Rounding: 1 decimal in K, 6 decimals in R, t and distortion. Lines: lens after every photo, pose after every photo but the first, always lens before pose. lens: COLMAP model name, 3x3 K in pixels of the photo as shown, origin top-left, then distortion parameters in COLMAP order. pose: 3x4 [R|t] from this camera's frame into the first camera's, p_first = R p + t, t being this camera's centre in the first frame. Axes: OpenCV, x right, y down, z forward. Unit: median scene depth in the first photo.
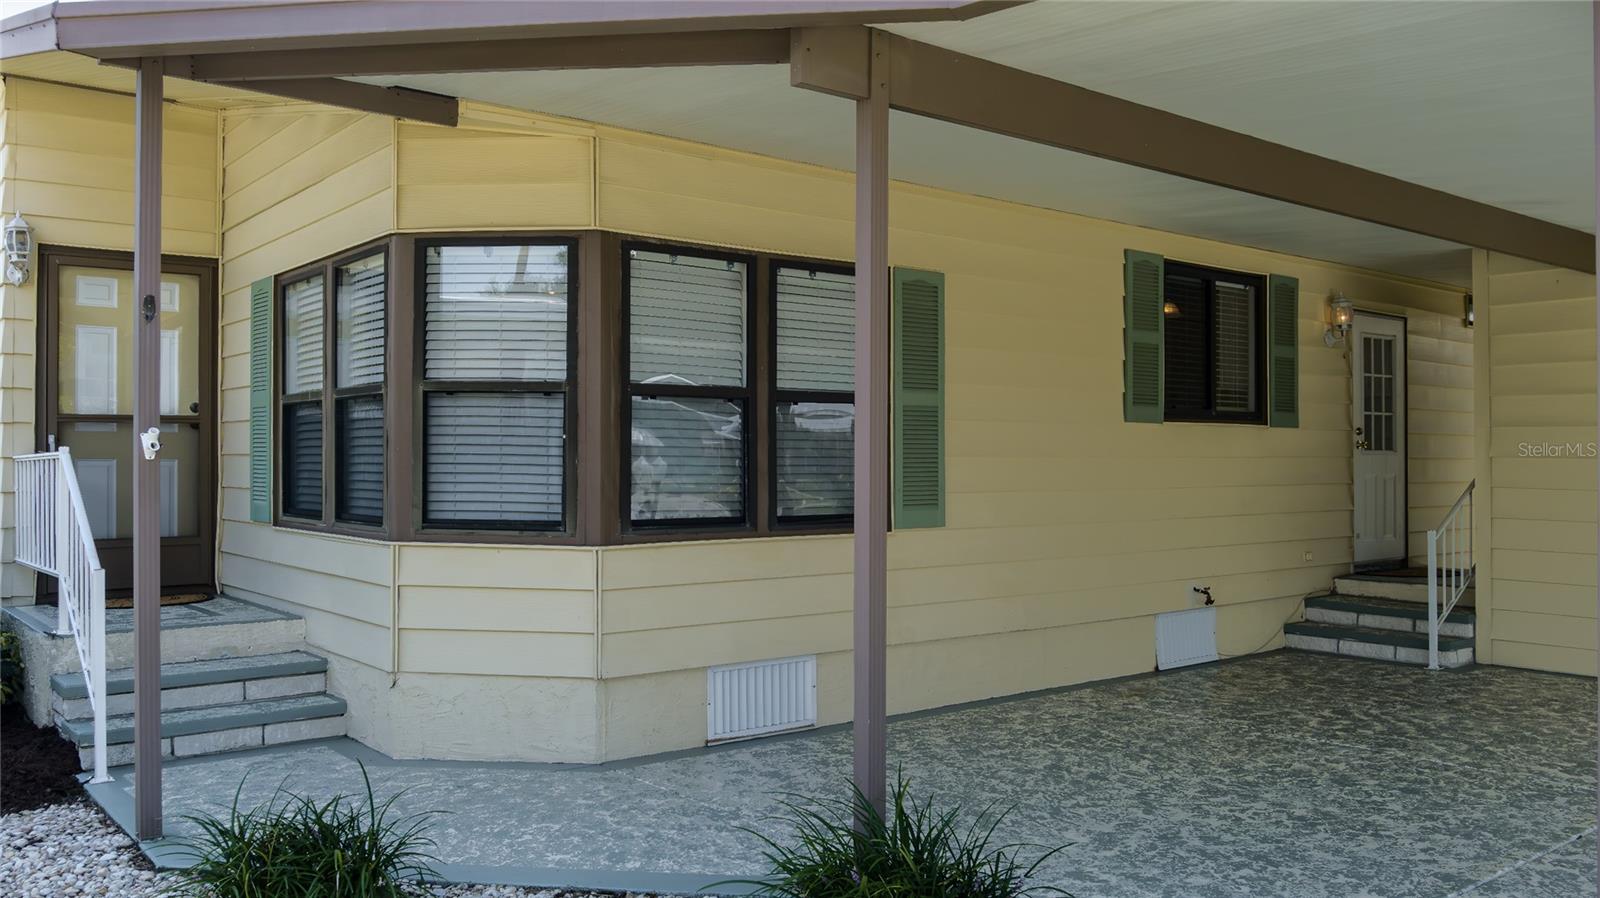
lens RADIAL K [[1304.8, 0, 825.1], [0, 1304.8, 448.2], [0, 0, 1]] dist [-0.041938, -0.004039]
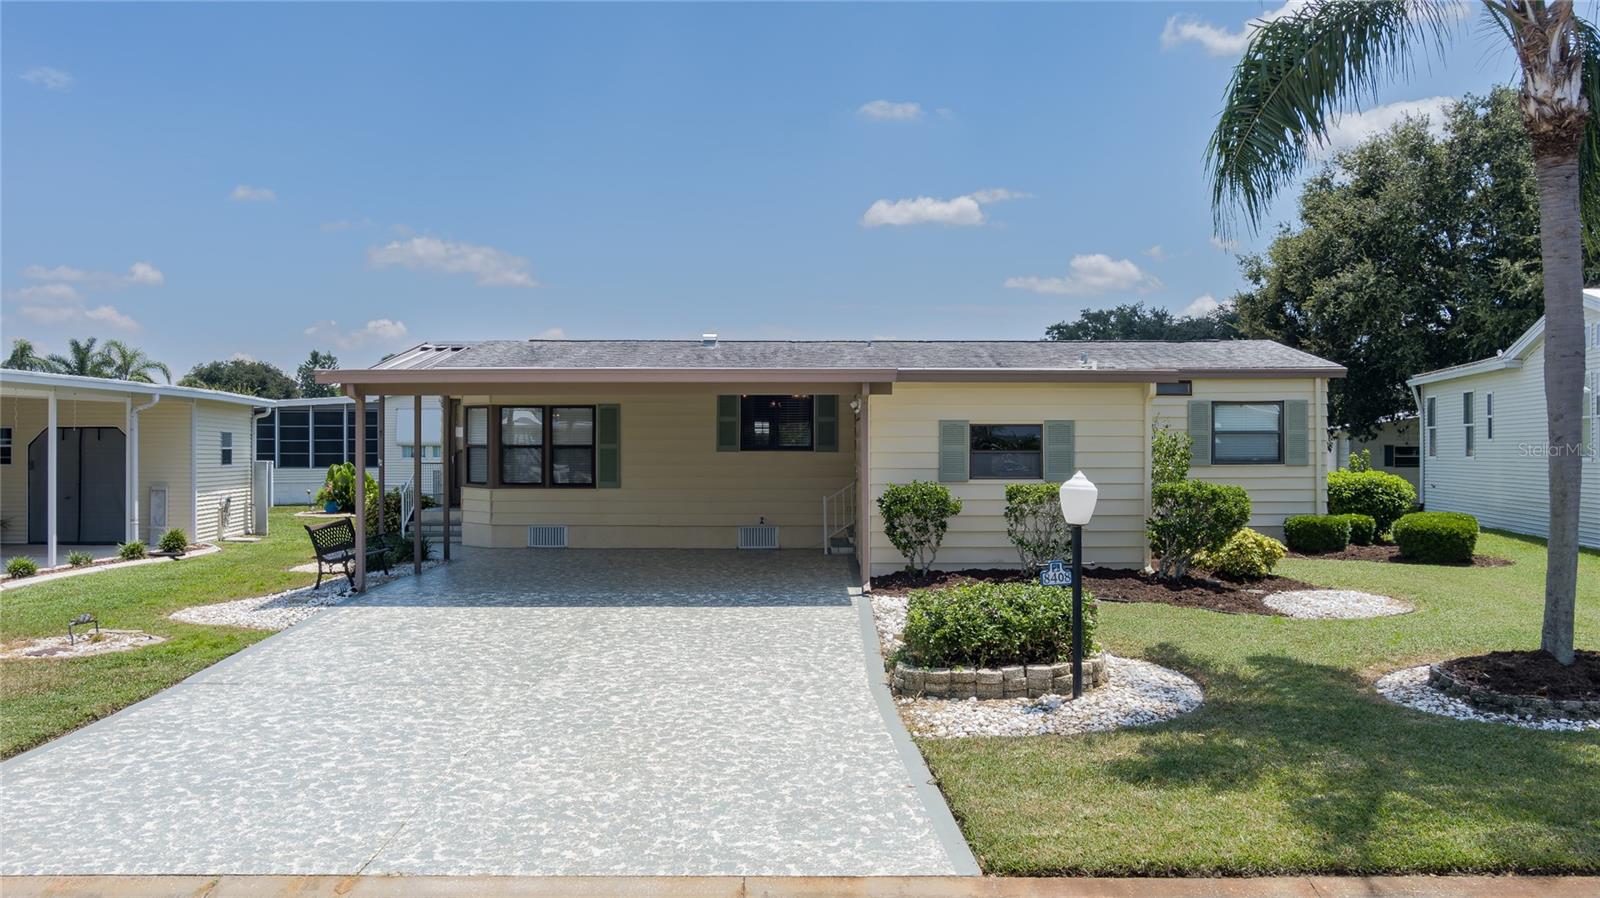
lens RADIAL K [[1304.8, 0, 825.1], [0, 1304.8, 448.2], [0, 0, 1]] dist [-0.041938, -0.004039]
pose [[0.773849, -0.000629, -0.633369, 2.424190], [0.005949, 0.999963, 0.006275, -0.049799], [0.633342, -0.008624, 0.773824, -1.058033]]
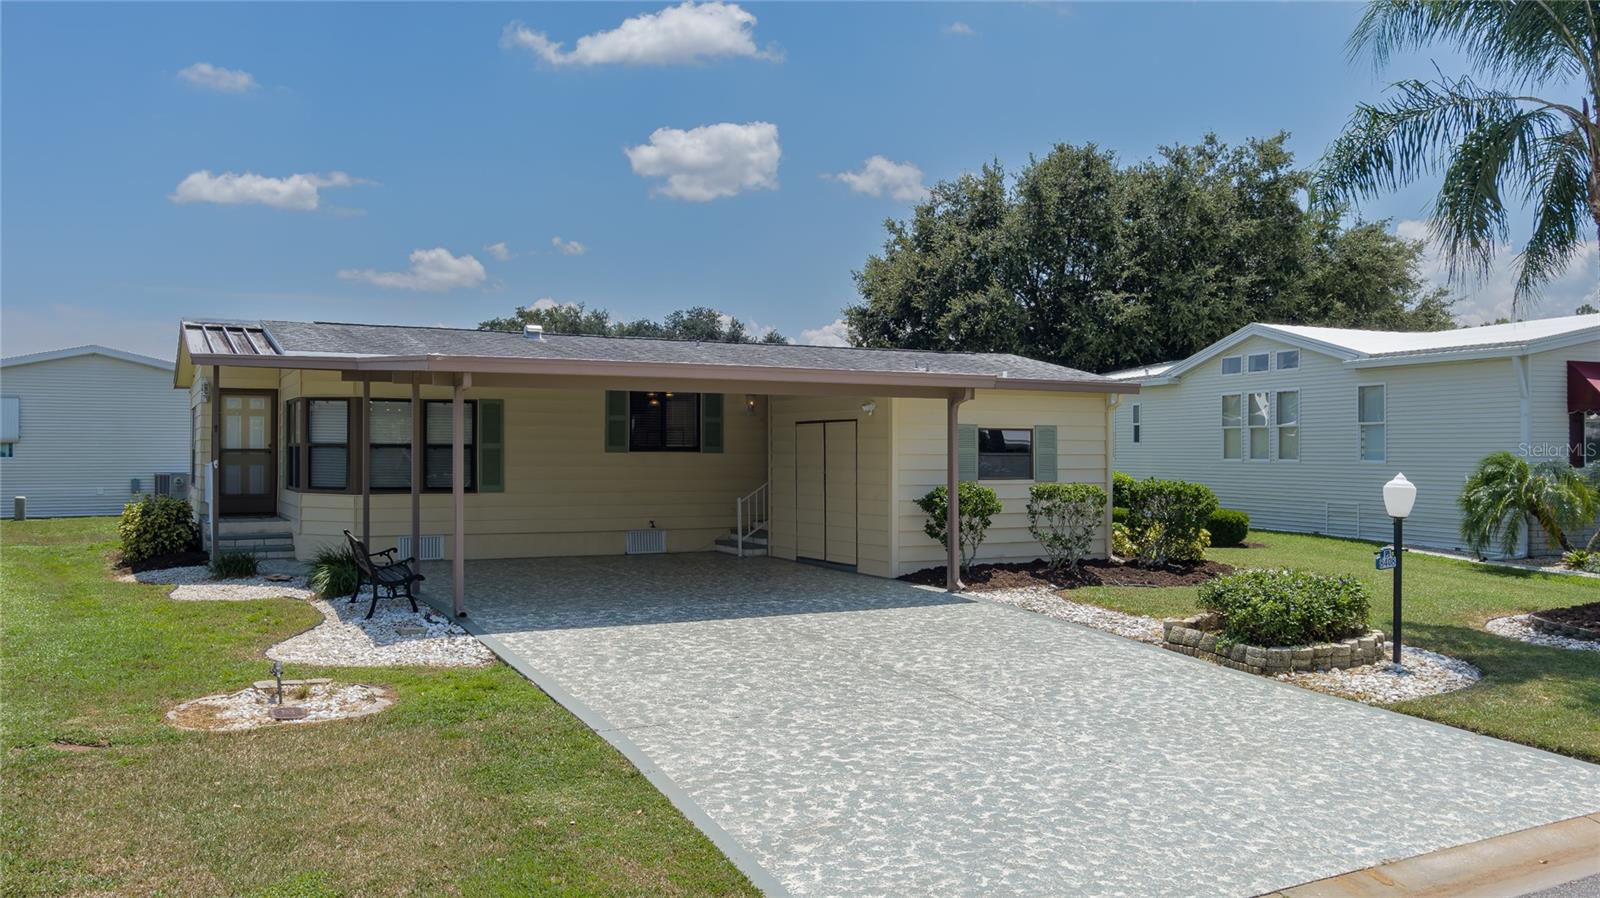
lens RADIAL K [[1304.8, 0, 825.1], [0, 1304.8, 448.2], [0, 0, 1]] dist [-0.041938, -0.004039]
pose [[0.981175, 0.003958, -0.193080, 1.314413], [-0.002435, 0.999964, 0.008123, -0.057773], [0.193106, -0.007500, 0.981149, -1.593162]]
